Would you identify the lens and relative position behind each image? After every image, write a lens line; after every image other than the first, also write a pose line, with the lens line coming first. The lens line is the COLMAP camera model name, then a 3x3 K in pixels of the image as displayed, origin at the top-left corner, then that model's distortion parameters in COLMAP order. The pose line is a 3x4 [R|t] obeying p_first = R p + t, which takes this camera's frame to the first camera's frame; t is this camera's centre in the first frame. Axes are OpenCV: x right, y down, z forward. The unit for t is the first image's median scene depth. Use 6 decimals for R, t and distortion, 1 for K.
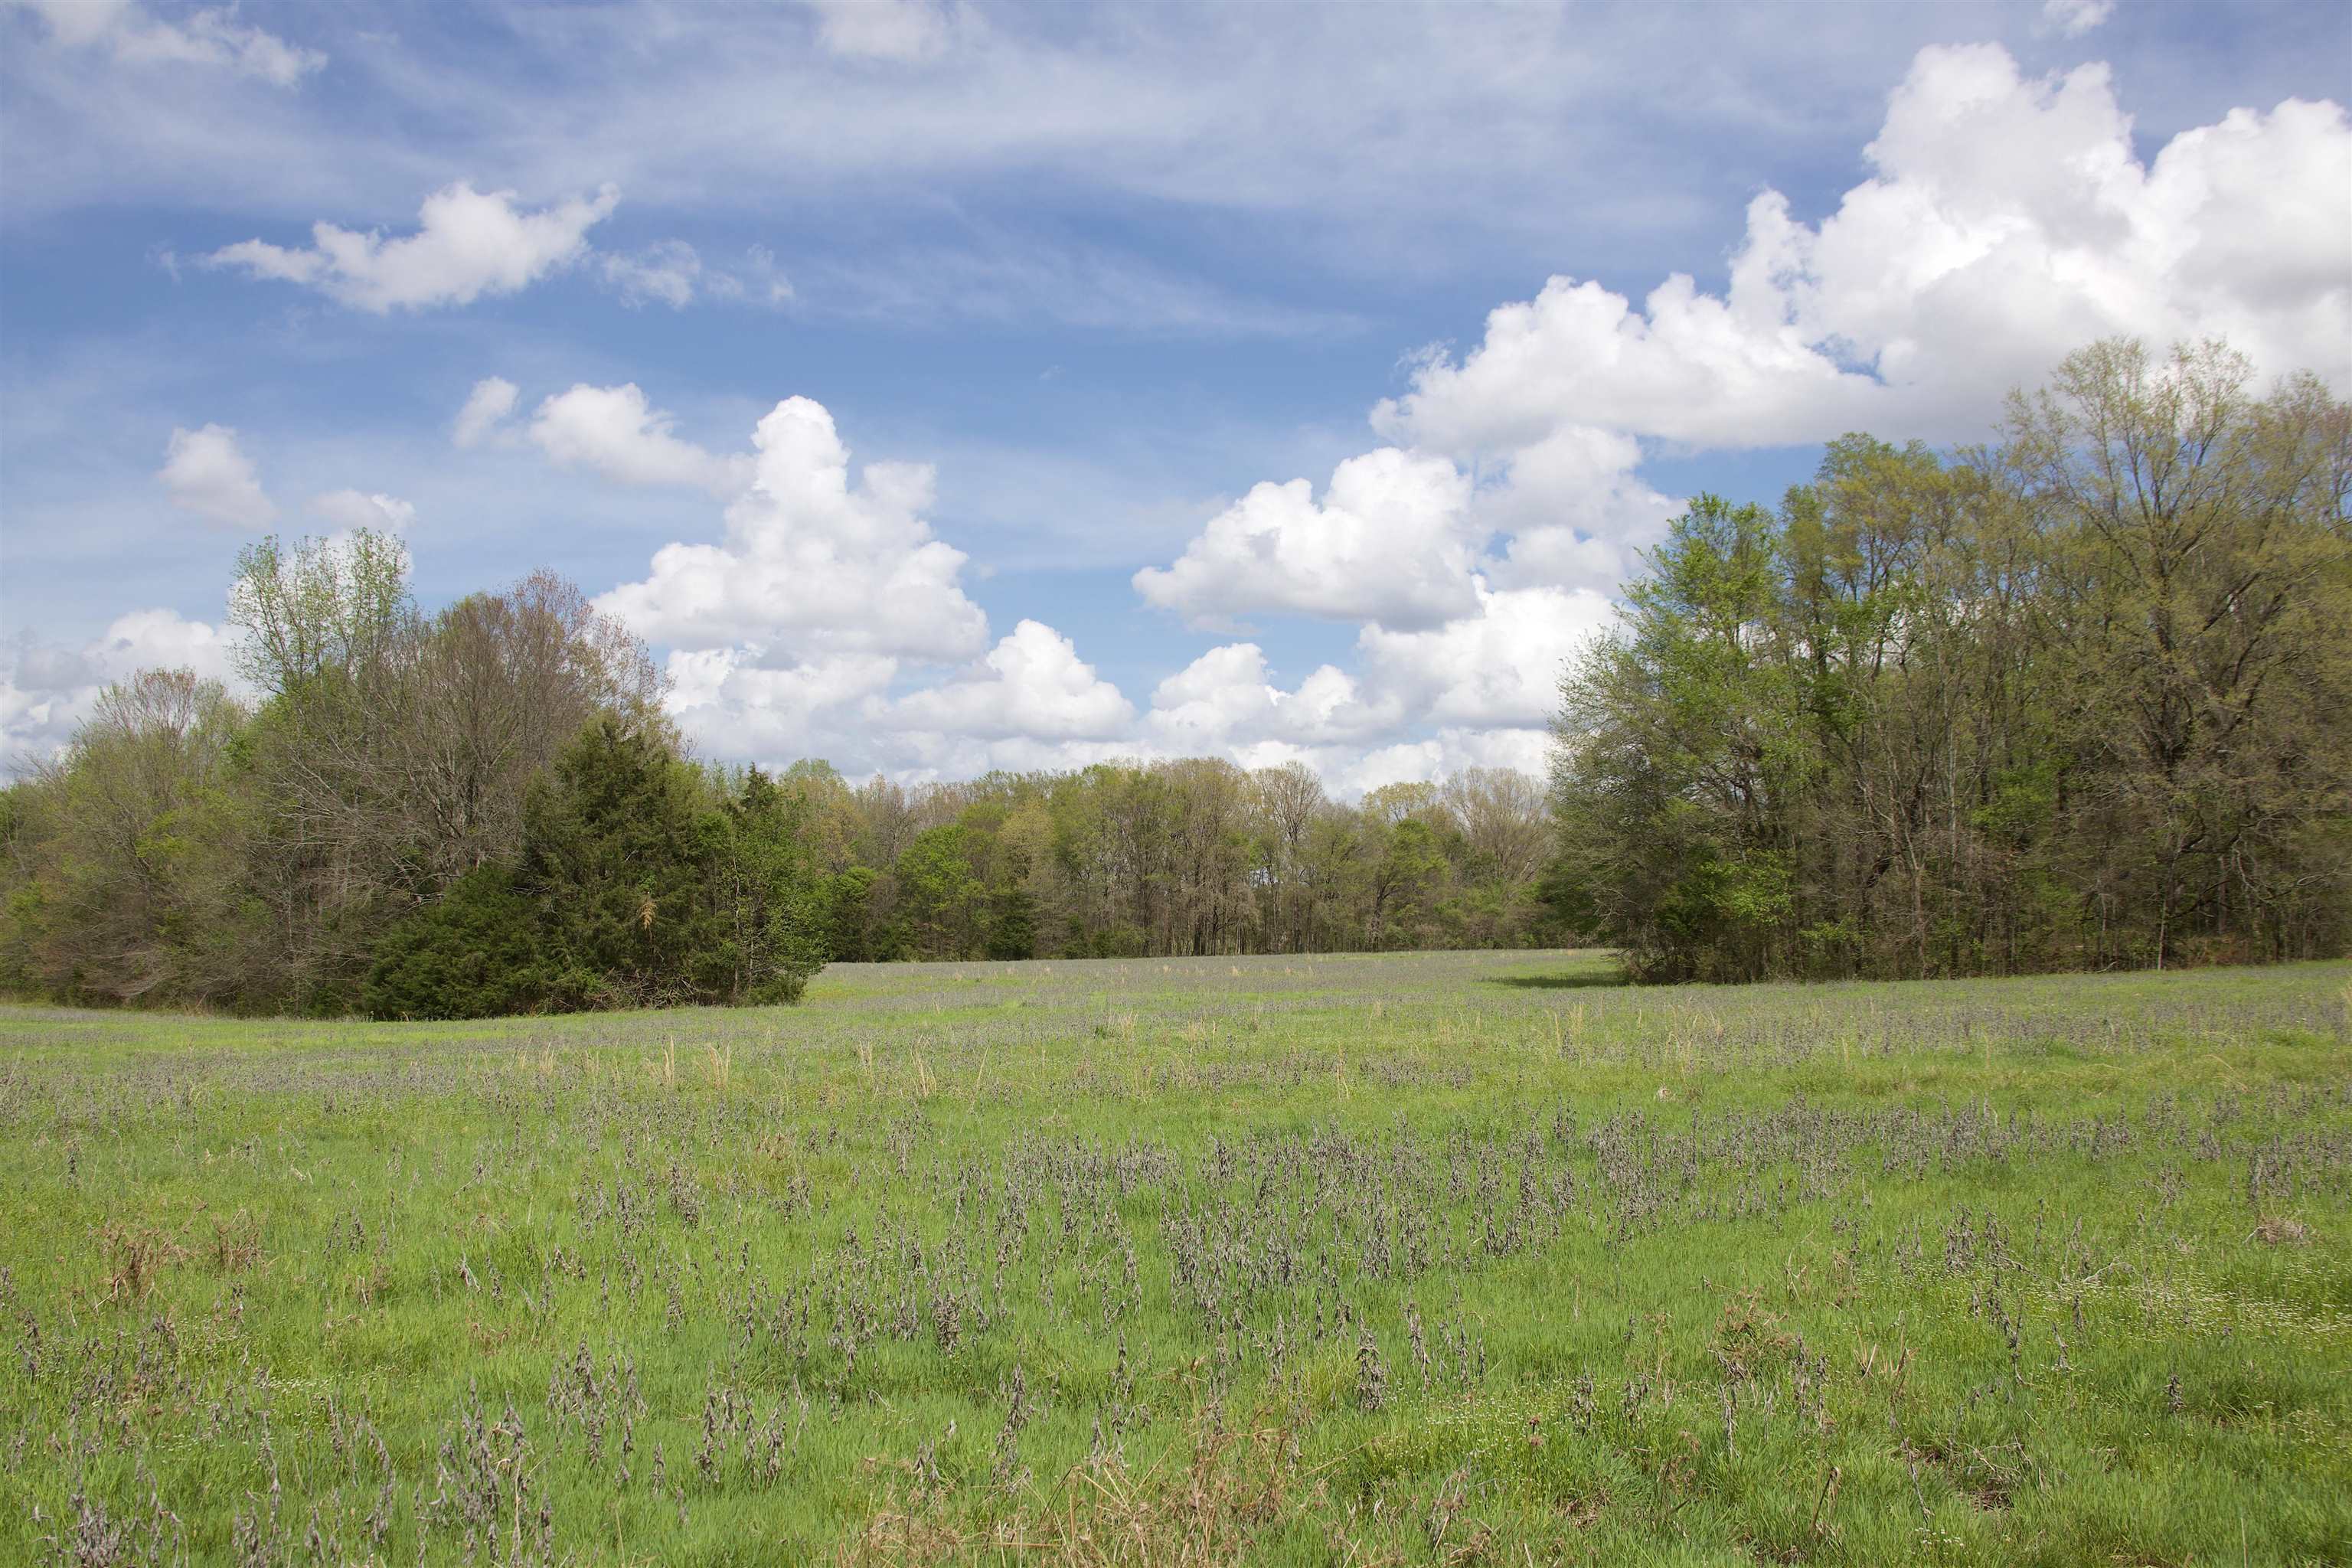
lens RADIAL K [[2311.8, 0, 1179.1], [0, 2311.8, 785.1], [0, 0, 1]] dist [-0.020387, 0.000000]
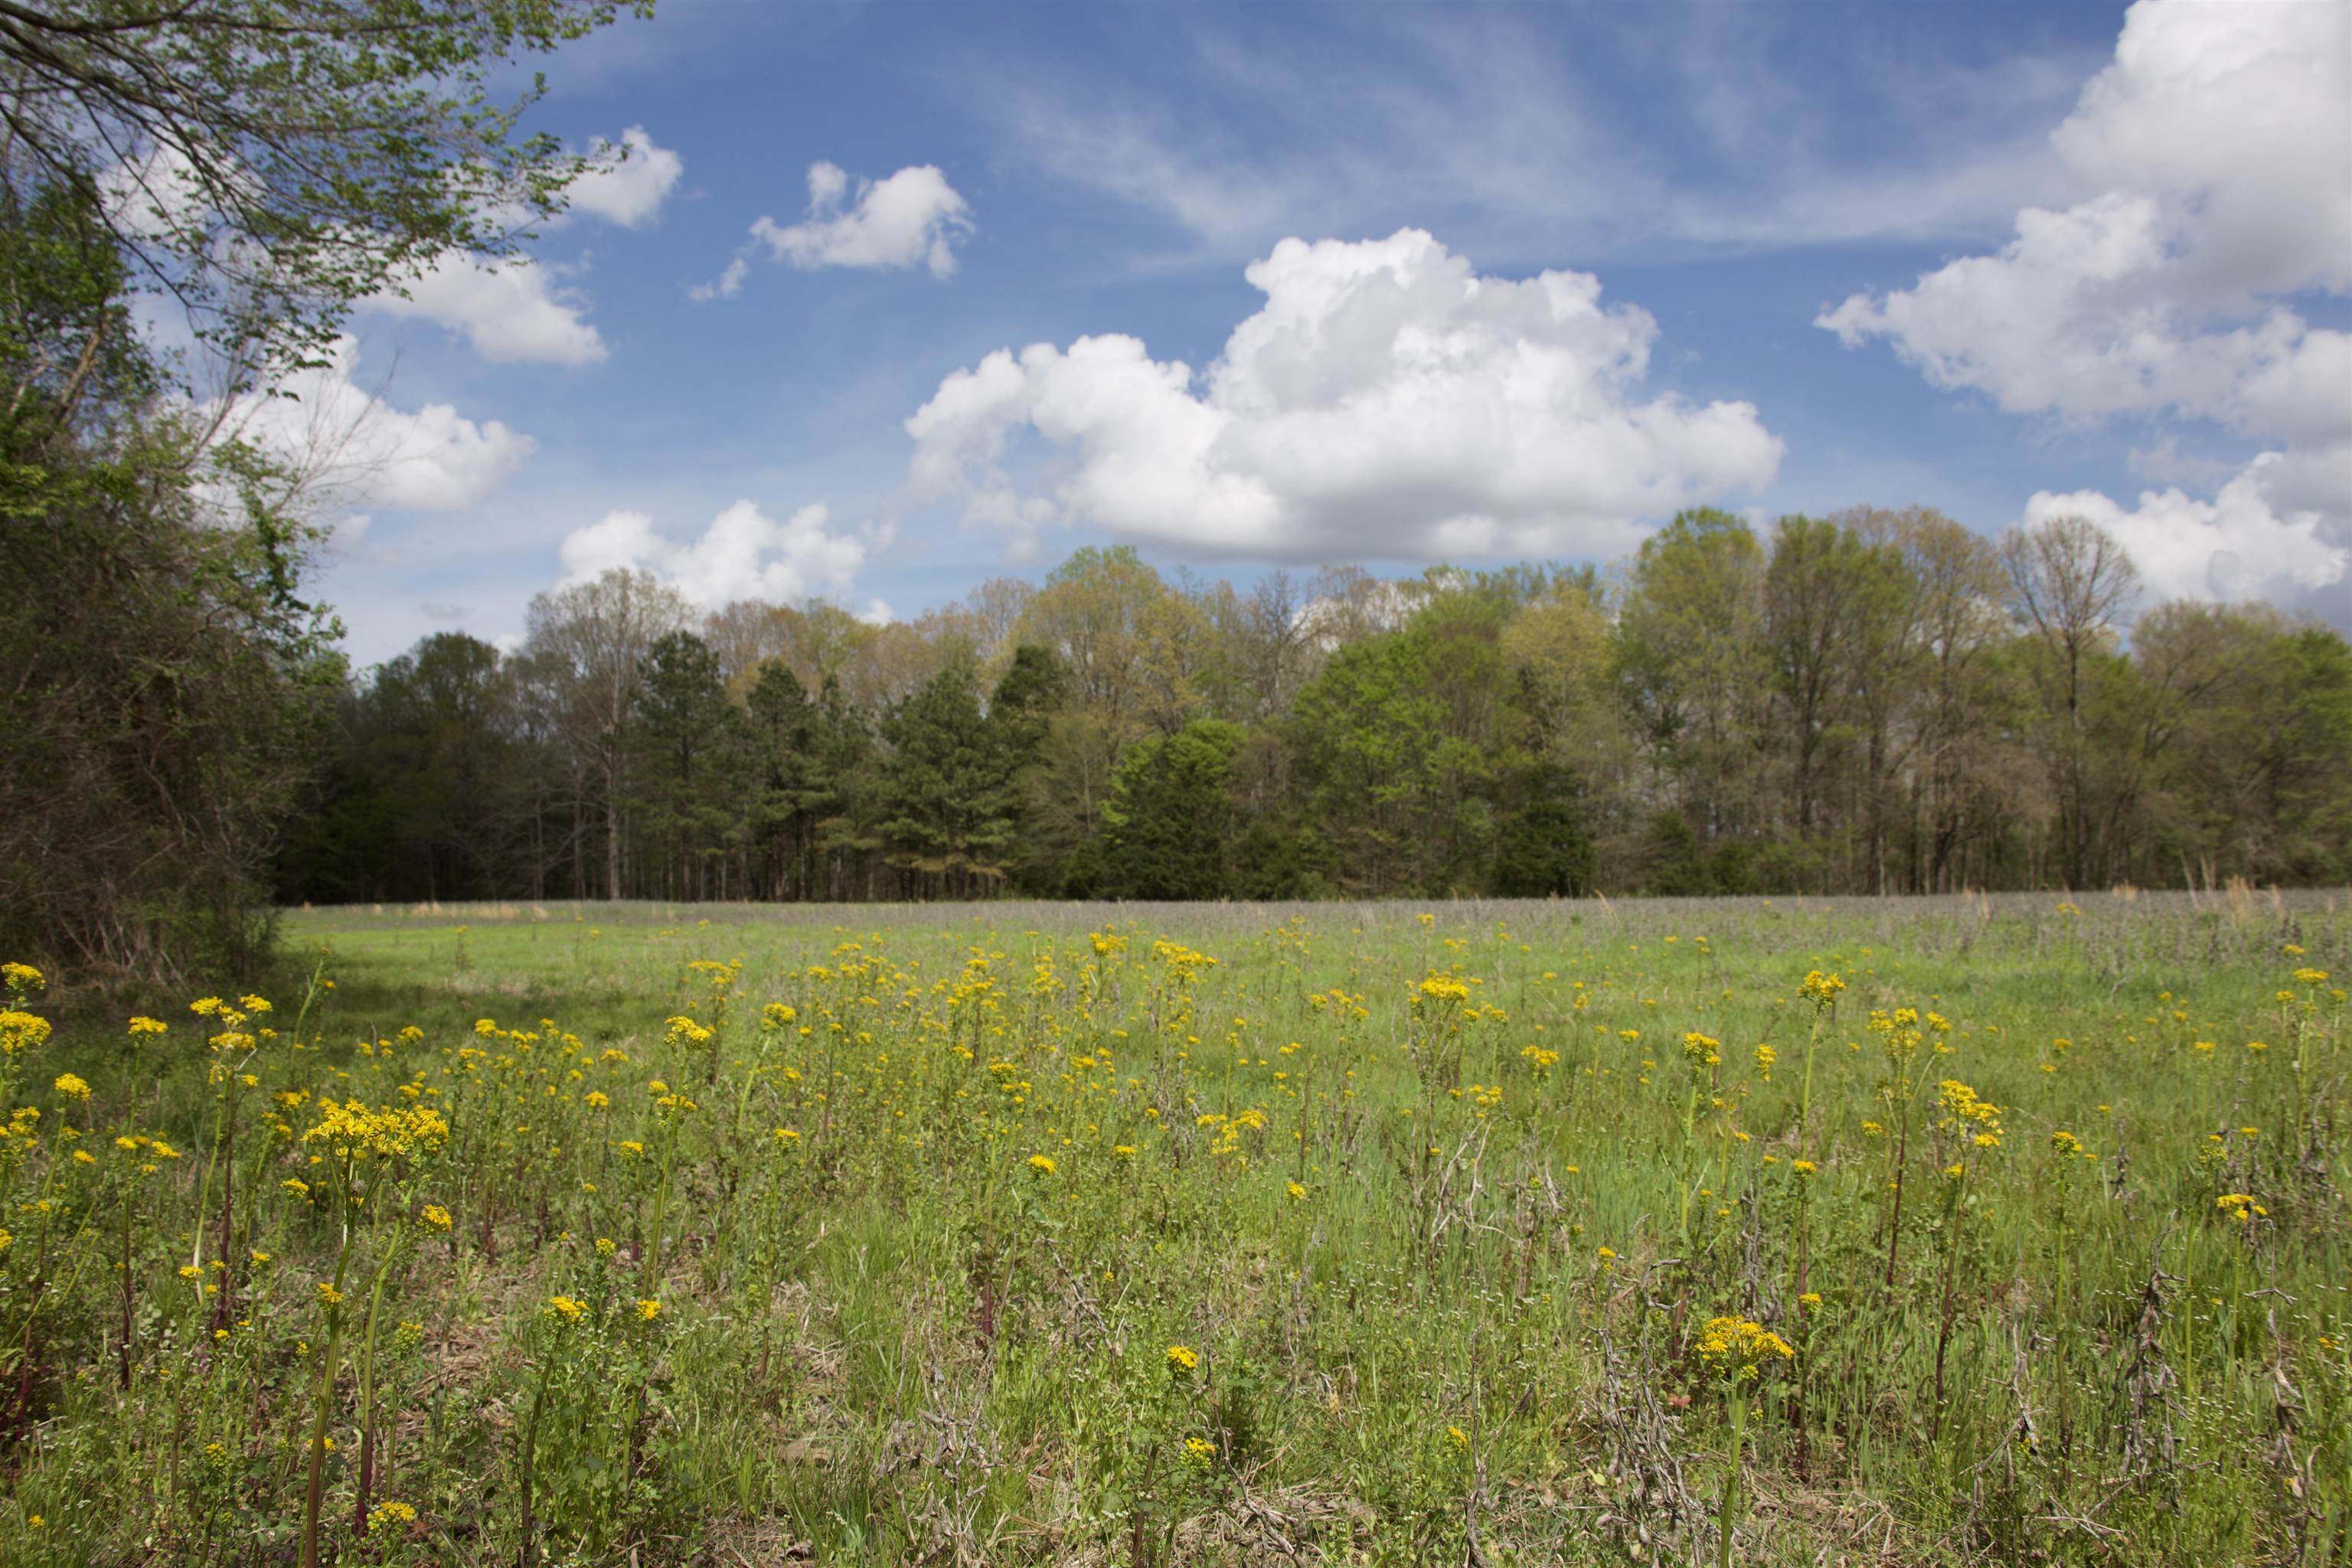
lens RADIAL K [[2311.8, 0, 1168.6], [0, 2311.8, 794.8], [0, 0, 1]] dist [-0.020387, 0.000000]
pose [[0.996239, 0.005766, -0.086453, -0.107630], [-0.004007, 0.999782, 0.020504, 0.043444], [0.086552, -0.020080, 0.996045, 0.506941]]
